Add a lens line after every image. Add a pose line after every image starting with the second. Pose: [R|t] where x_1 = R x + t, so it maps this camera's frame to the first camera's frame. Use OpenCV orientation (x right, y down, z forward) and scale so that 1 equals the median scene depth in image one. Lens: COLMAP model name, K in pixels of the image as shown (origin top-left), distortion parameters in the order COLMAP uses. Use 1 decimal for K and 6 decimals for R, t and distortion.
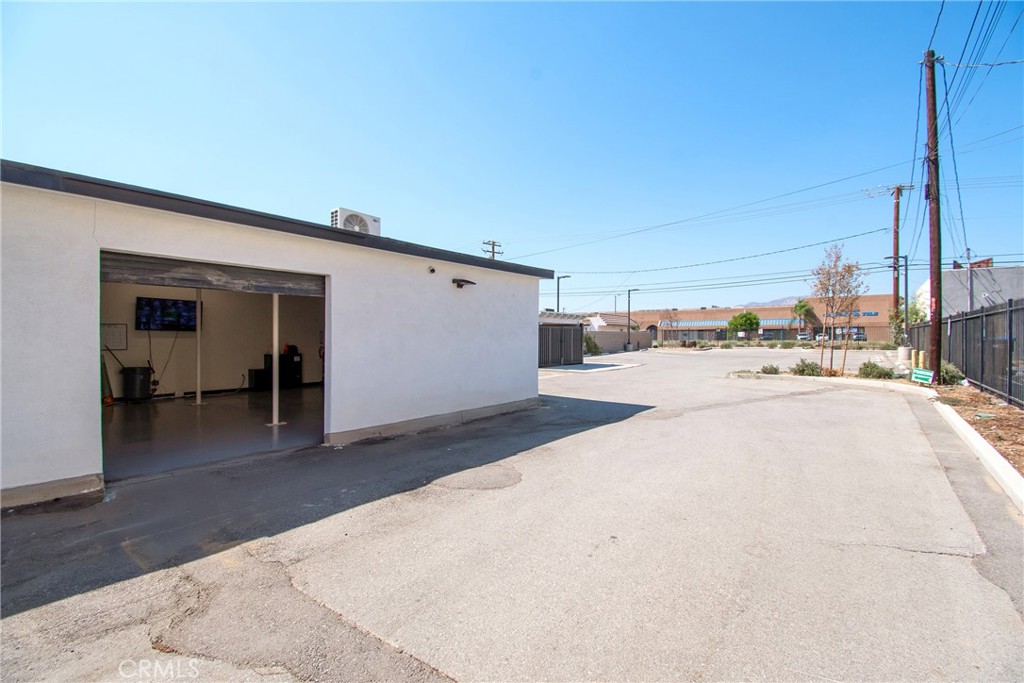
lens RADIAL K [[443.9, 0, 512.0], [0, 443.9, 341.5], [0, 0, 1]] dist [0.003205, -0.016509]
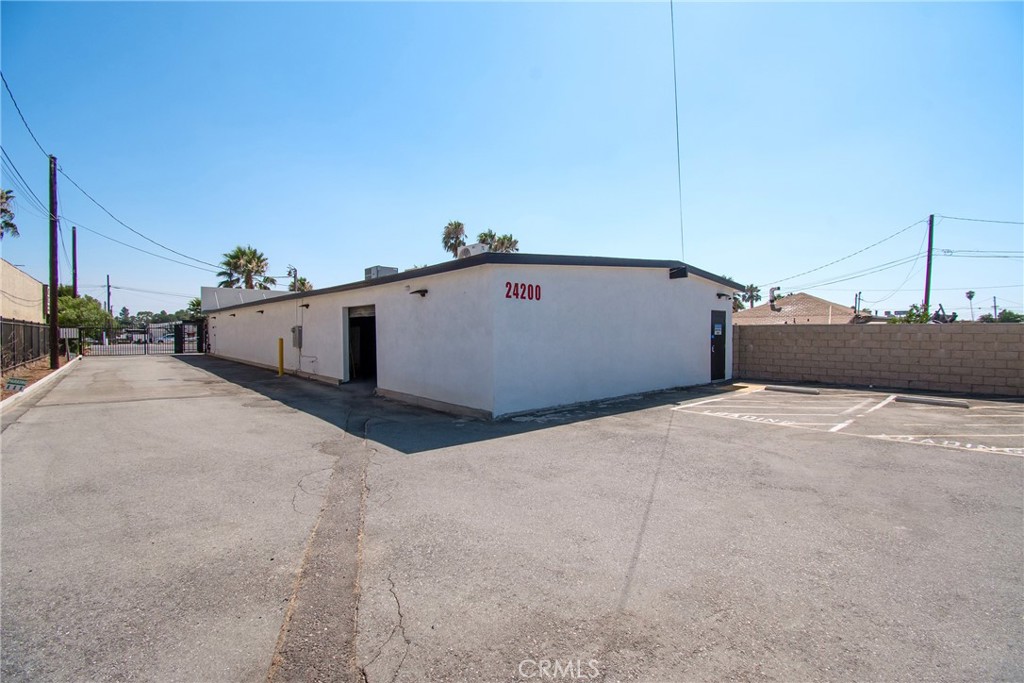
lens RADIAL K [[443.9, 0, 512.0], [0, 443.9, 341.5], [0, 0, 1]] dist [0.003205, -0.016509]
pose [[-0.168809, 0.019672, -0.985452, 0.276774], [-0.006657, 0.999755, 0.021098, -0.006655], [0.985626, 0.010121, -0.168637, 0.385983]]
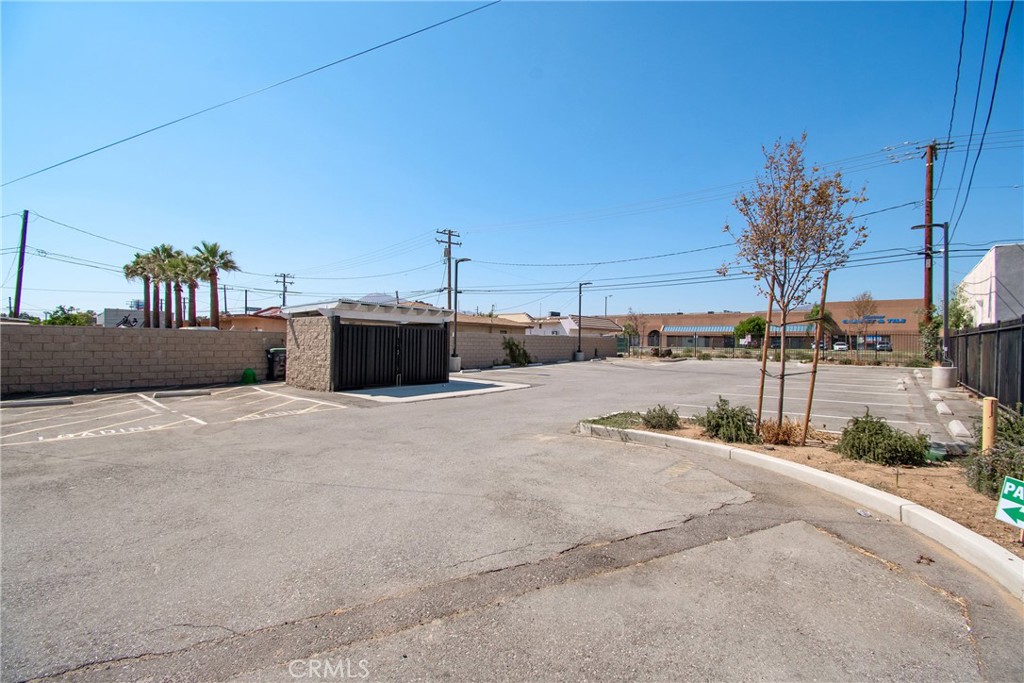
lens RADIAL K [[443.9, 0, 512.0], [0, 443.9, 341.5], [0, 0, 1]] dist [0.003205, -0.016509]
pose [[0.999141, 0.015667, -0.038371, 0.205789], [-0.015959, 0.999846, -0.007305, -0.005977], [0.038250, 0.007911, 0.999237, 0.240804]]
